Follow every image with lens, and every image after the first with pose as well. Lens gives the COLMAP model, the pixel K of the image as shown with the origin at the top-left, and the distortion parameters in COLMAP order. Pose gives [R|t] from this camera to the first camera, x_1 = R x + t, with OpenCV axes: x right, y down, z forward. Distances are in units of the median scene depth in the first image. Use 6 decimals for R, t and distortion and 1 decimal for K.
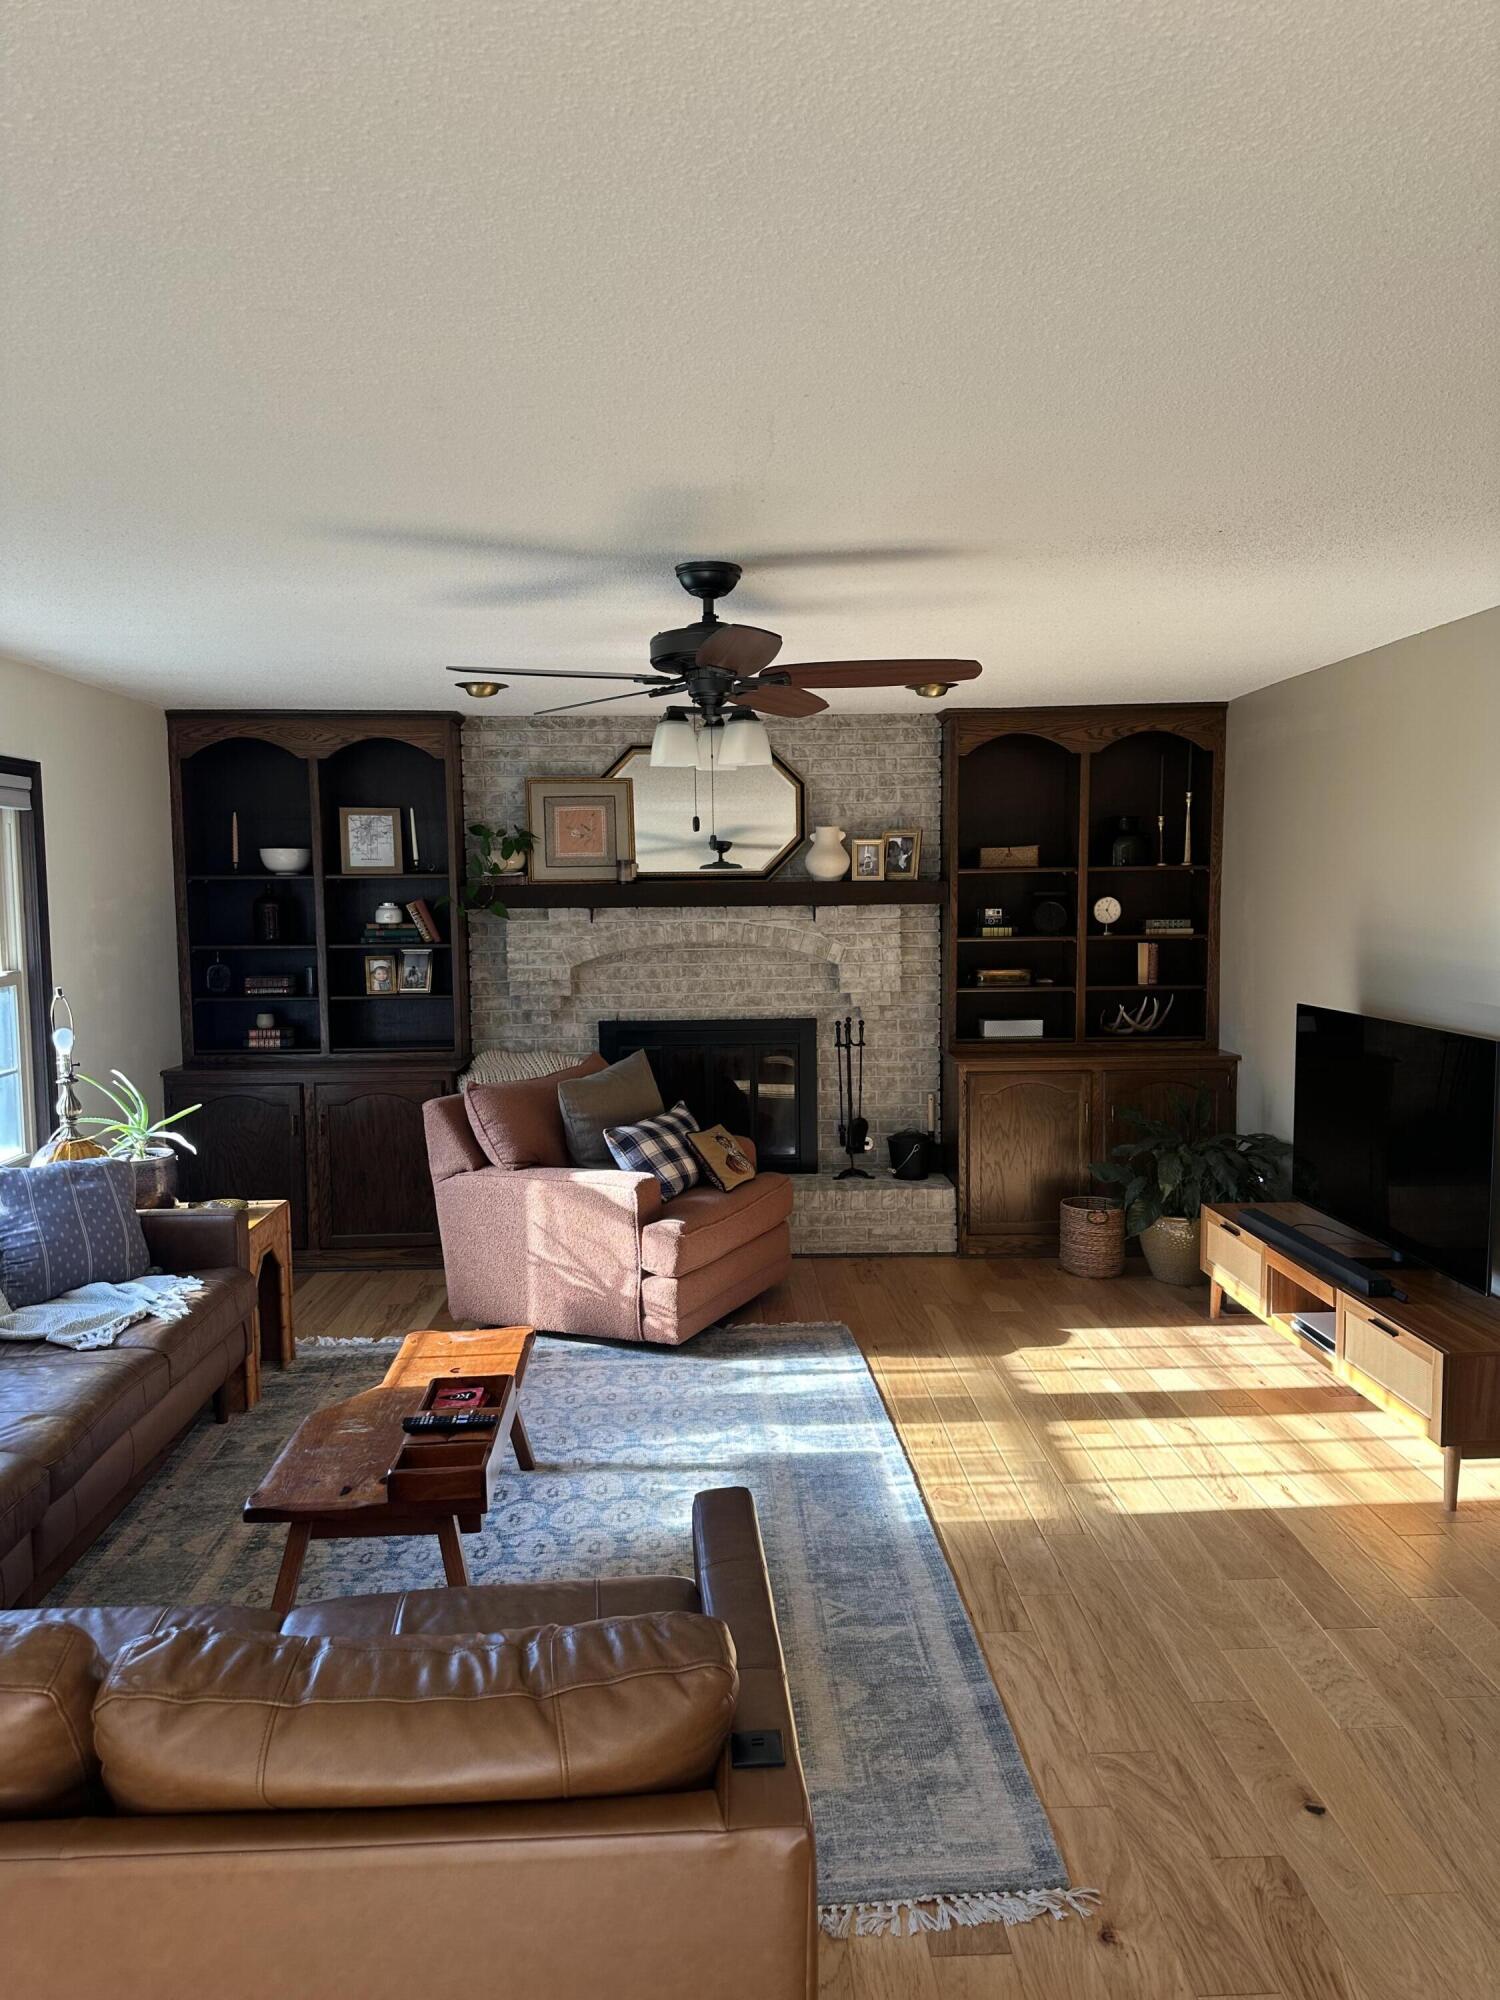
lens RADIAL K [[1409.9, 0, 738.6], [0, 1409.9, 1006.3], [0, 0, 1]] dist [0.062089, -0.066384]
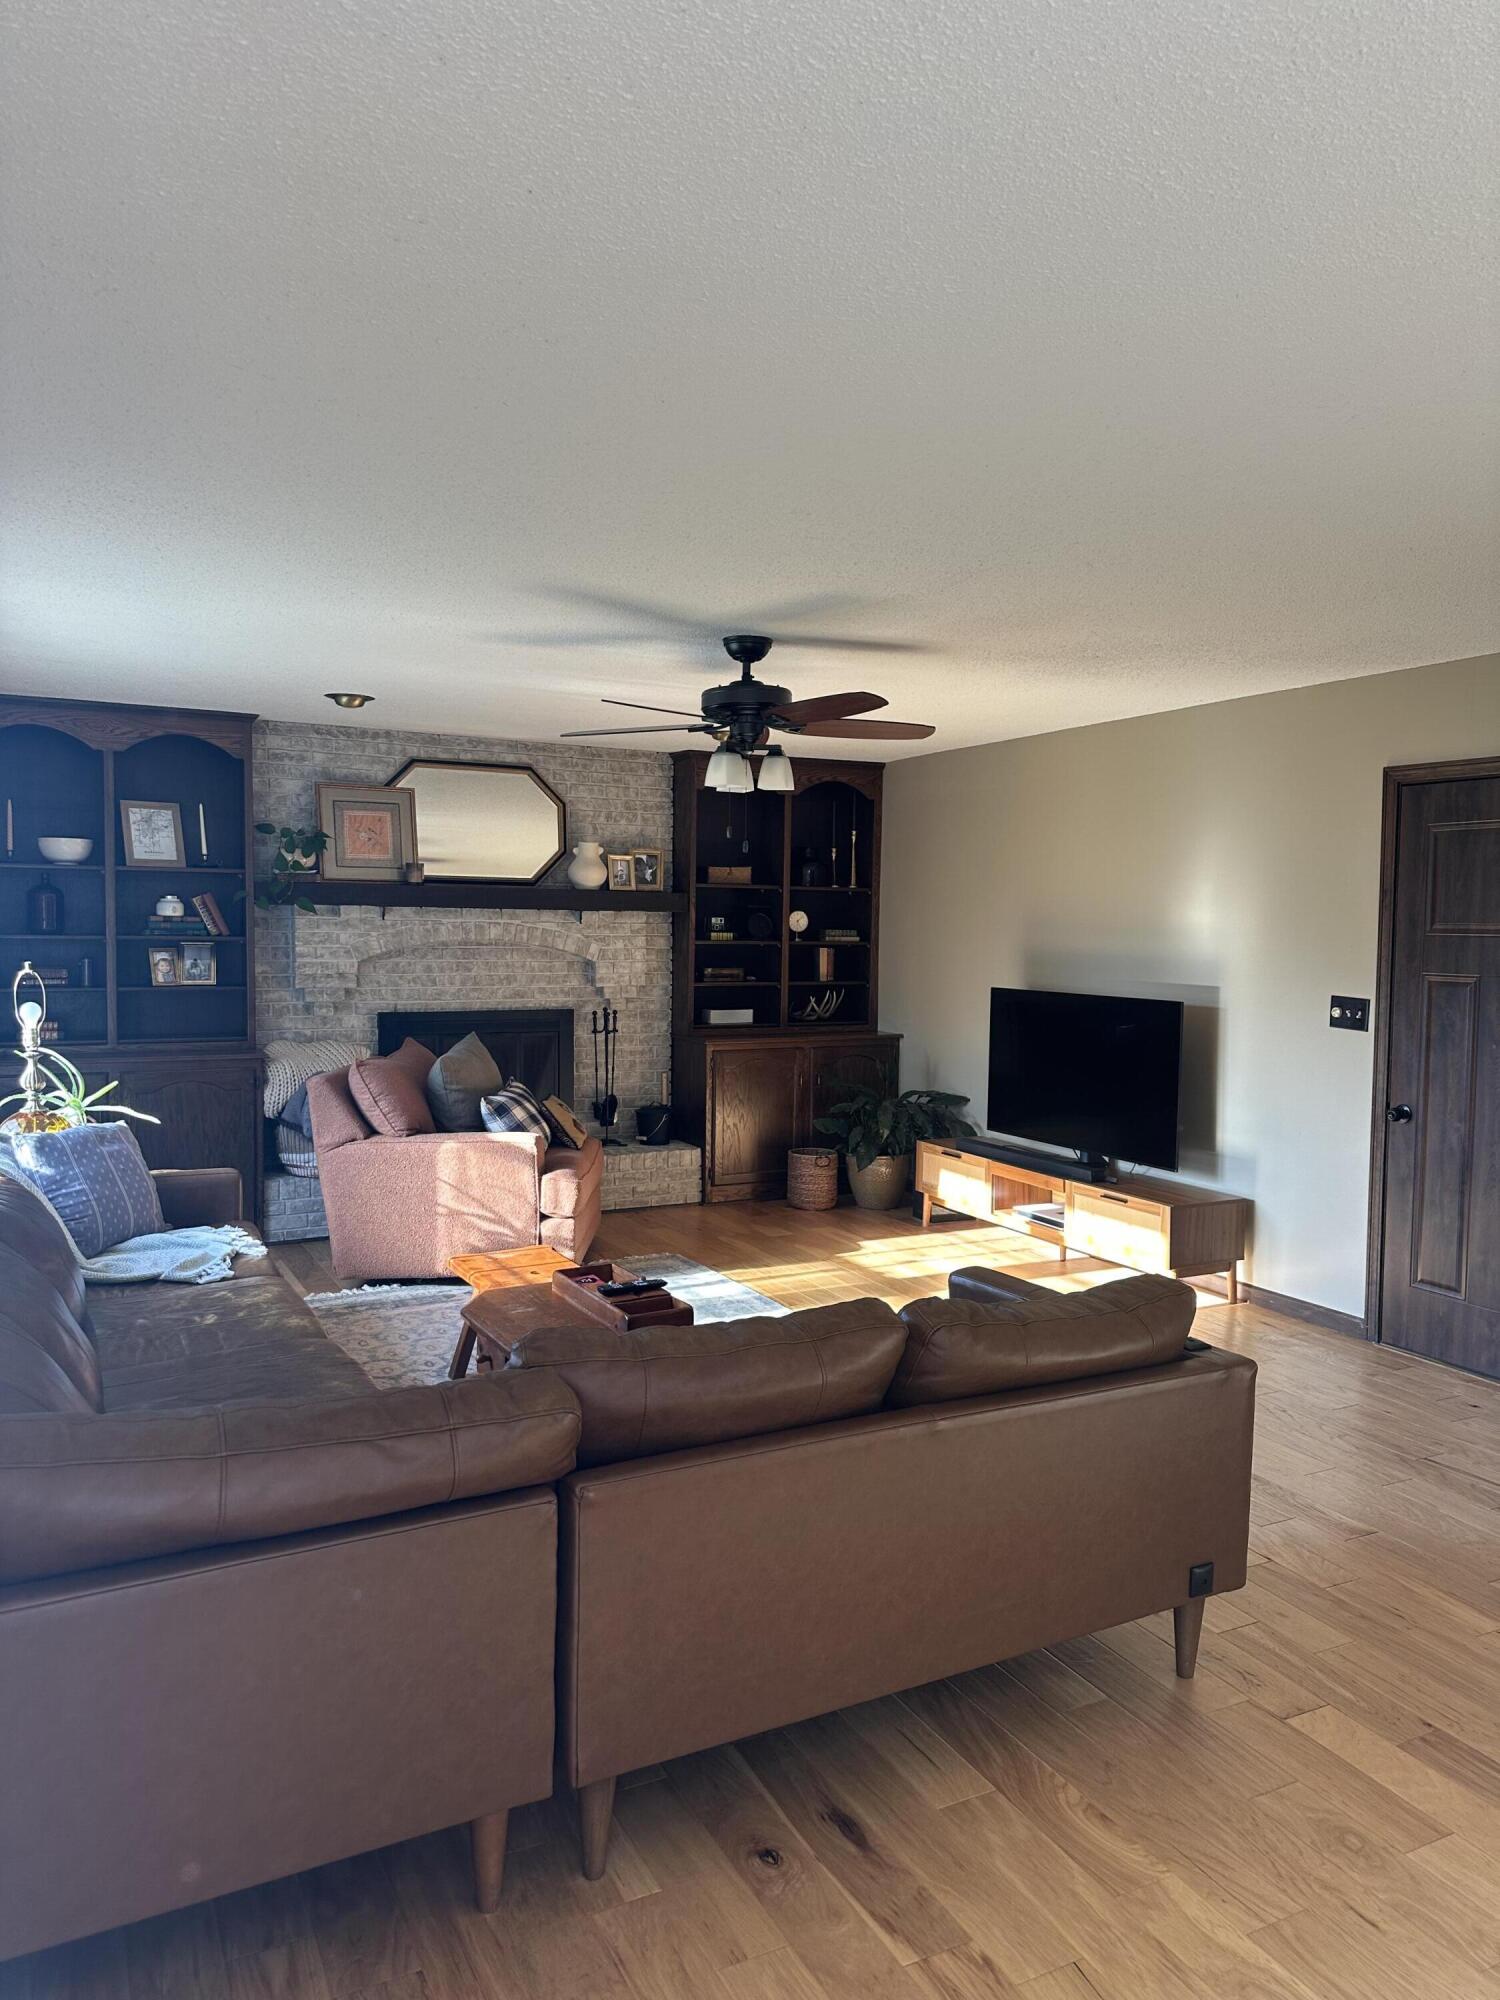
lens RADIAL K [[1409.9, 0, 770.5], [0, 1409.9, 1003.6], [0, 0, 1]] dist [0.062089, -0.066384]
pose [[0.896988, -0.002414, 0.442048, -0.313669], [0.013596, 0.999663, -0.022130, 0.032247], [-0.441845, 0.025860, 0.896718, -0.099268]]
